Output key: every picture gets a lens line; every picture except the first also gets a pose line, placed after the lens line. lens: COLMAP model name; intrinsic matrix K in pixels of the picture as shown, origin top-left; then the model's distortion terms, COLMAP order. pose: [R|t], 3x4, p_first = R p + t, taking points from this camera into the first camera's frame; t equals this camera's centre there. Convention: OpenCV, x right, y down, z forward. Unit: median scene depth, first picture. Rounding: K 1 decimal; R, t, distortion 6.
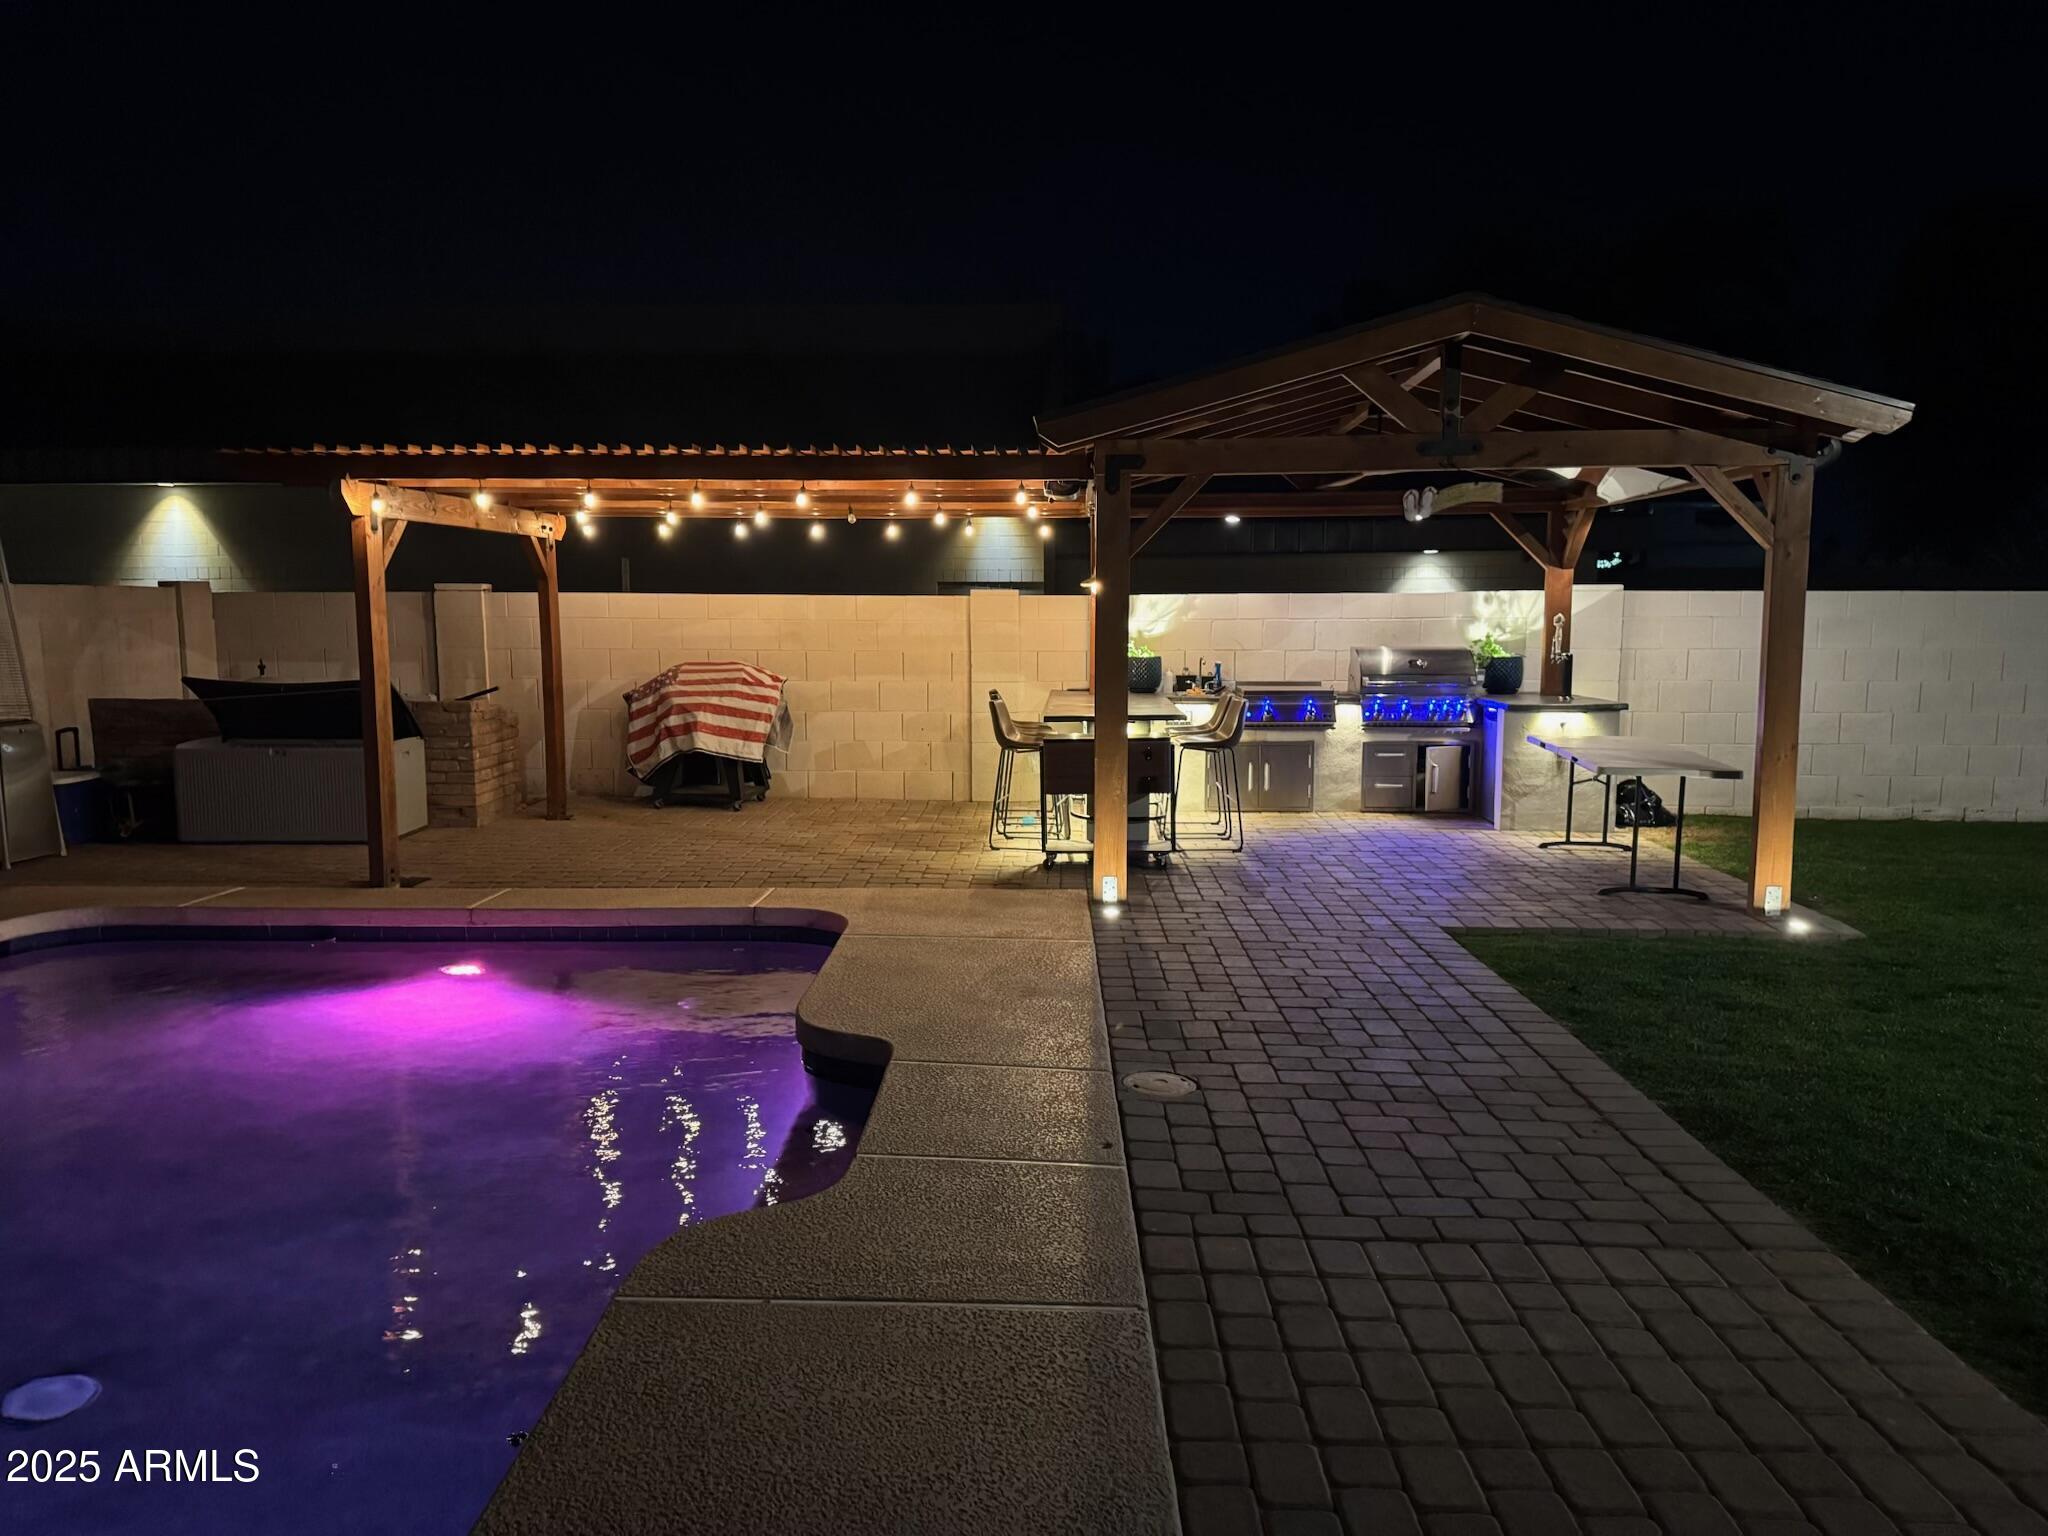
lens RADIAL K [[1416.7, 0, 1018.4], [0, 1416.7, 758.1], [0, 0, 1]] dist [0.090328, -0.091101]
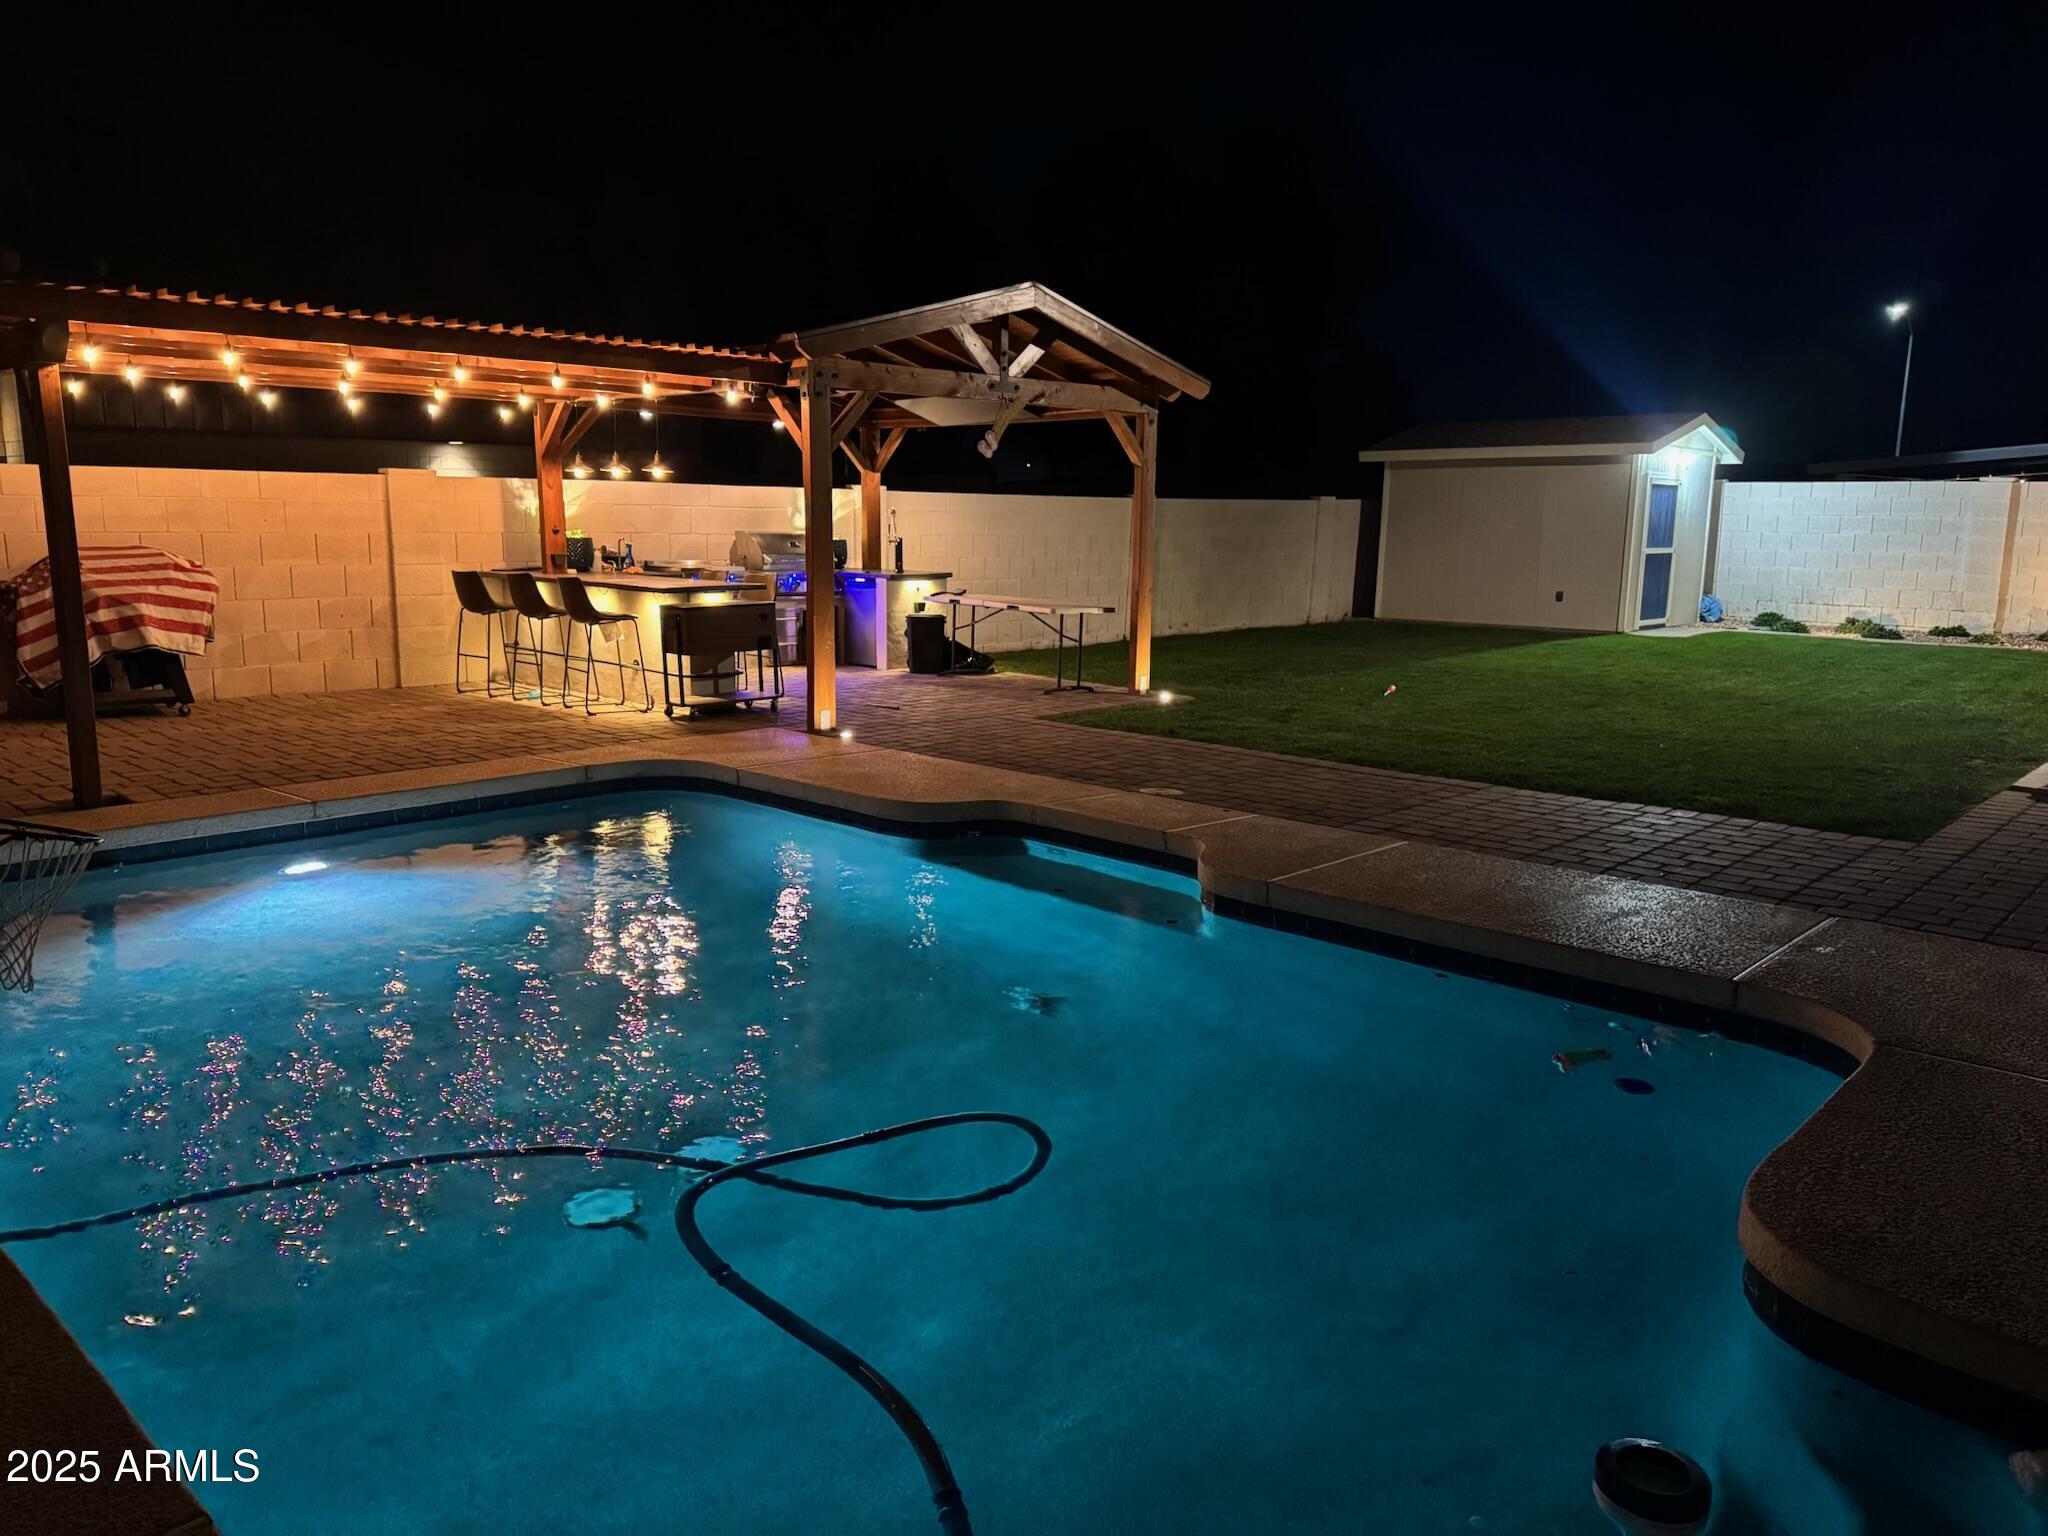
lens RADIAL K [[1416.7, 0, 1000.0], [0, 1416.7, 799.5], [0, 0, 1]] dist [0.090328, -0.091101]
pose [[0.675370, -0.137278, 0.724590, -0.533854], [0.065385, 0.989799, 0.126580, 0.008607], [-0.734575, -0.038112, 0.677456, 0.013464]]
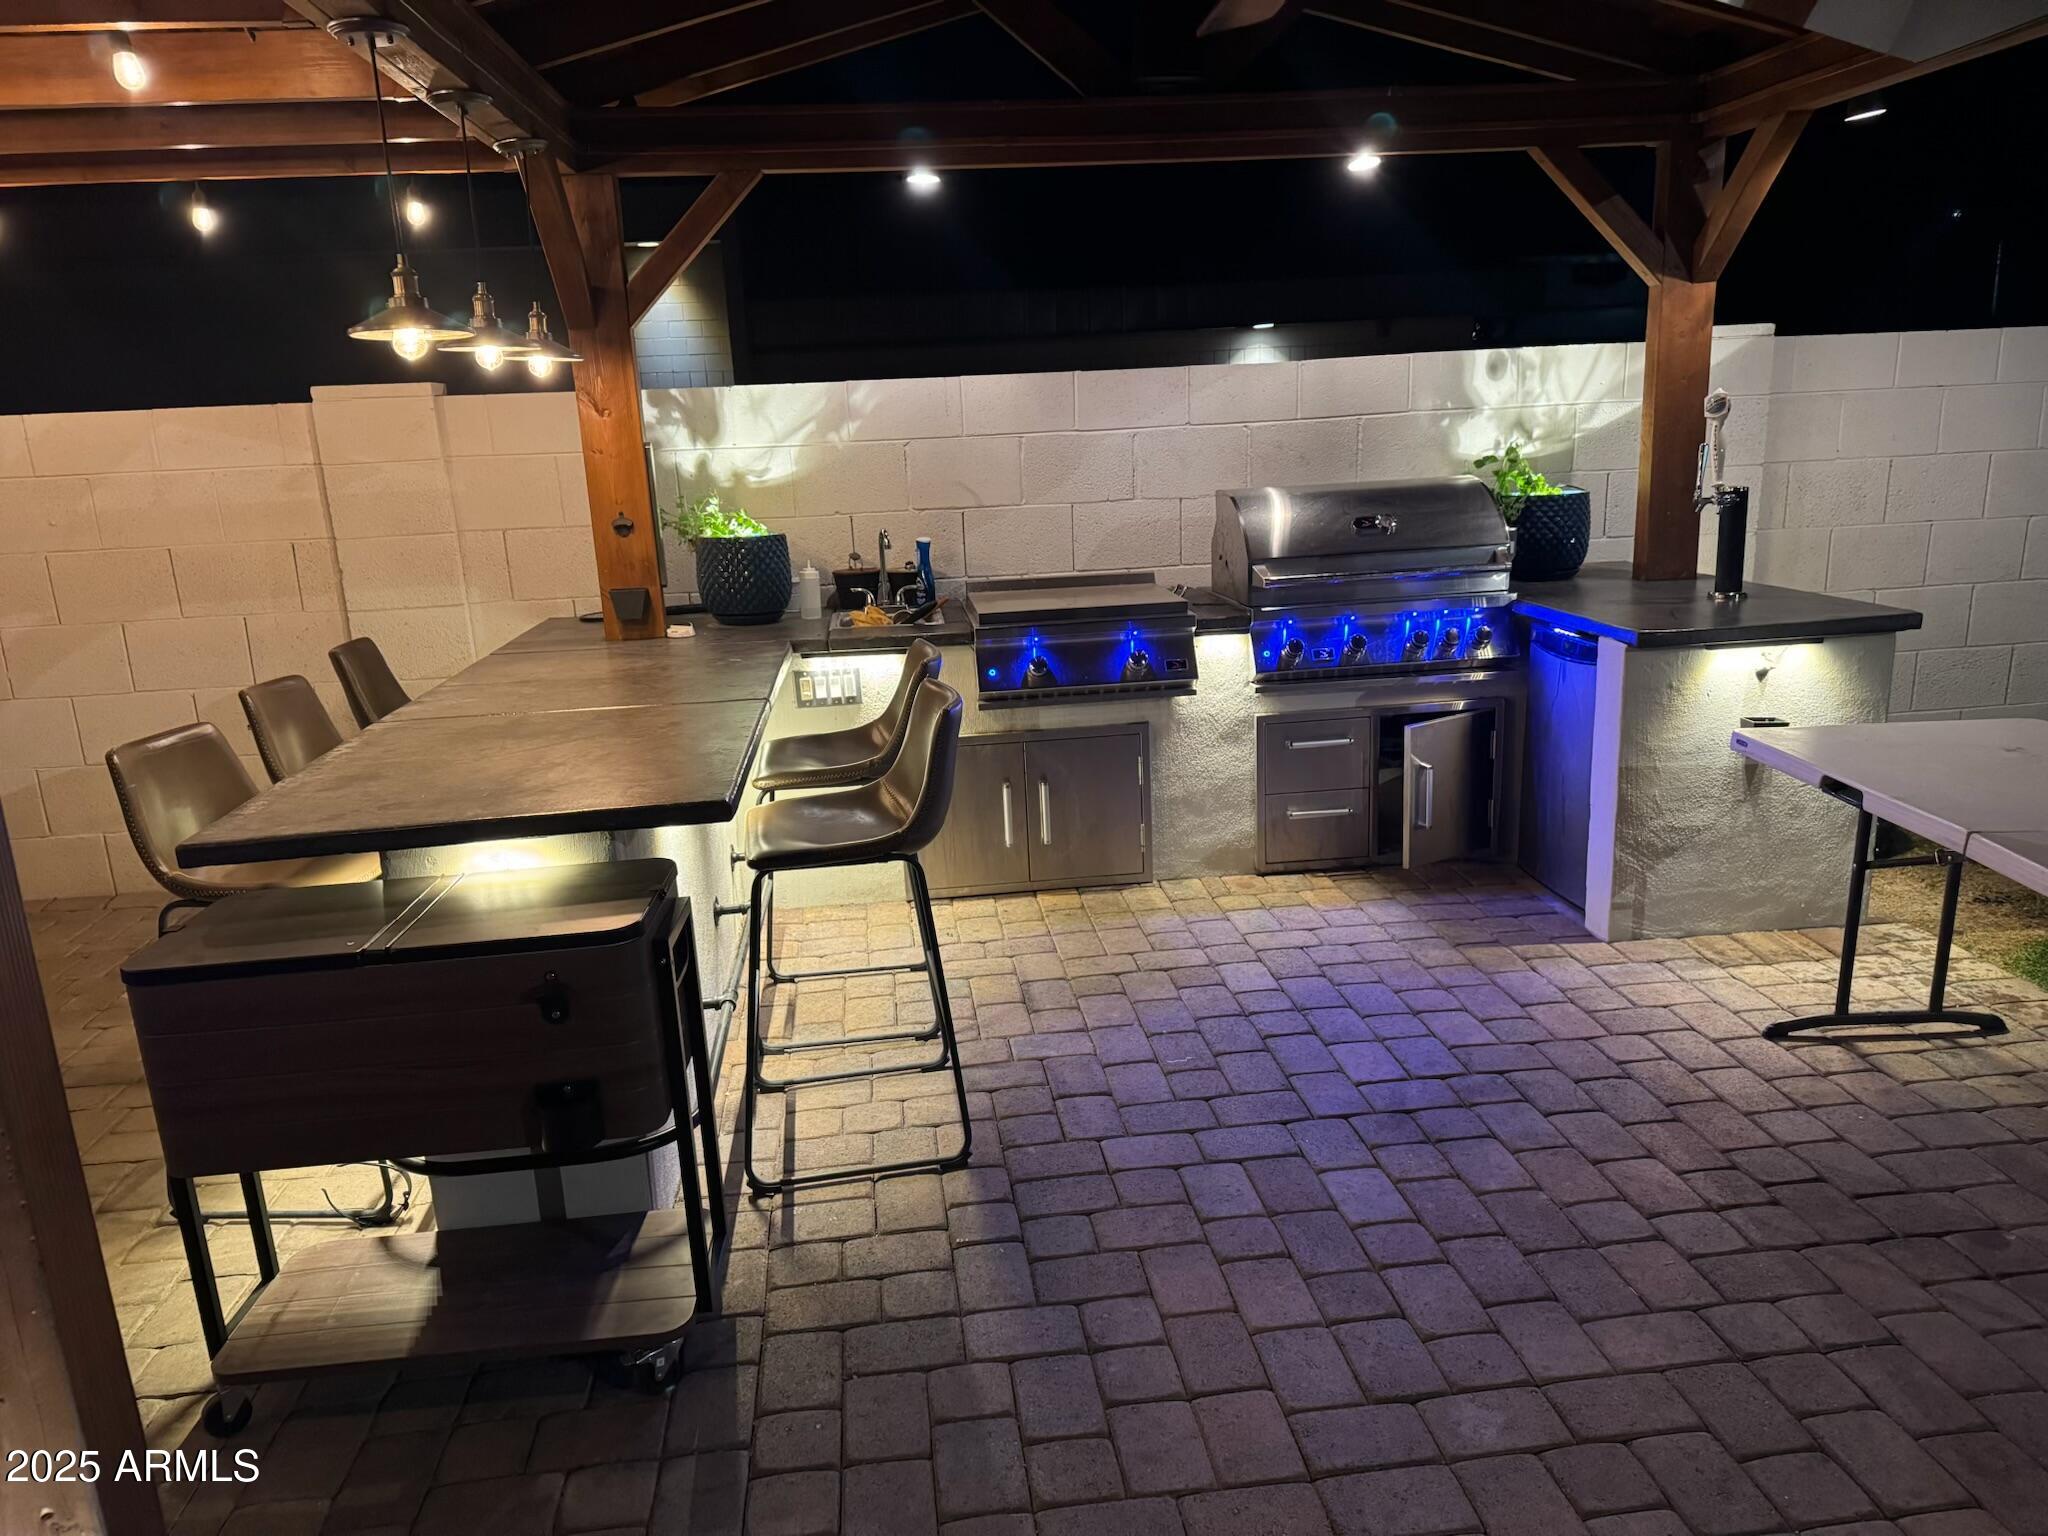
lens RADIAL K [[1416.7, 0, 1029.0], [0, 1416.7, 774.7], [0, 0, 1]] dist [0.090328, -0.091101]
pose [[0.987186, -0.079007, 0.138642, 0.112456], [0.058736, 0.987738, 0.144650, -0.060541], [-0.148370, -0.134653, 0.979722, 0.586277]]
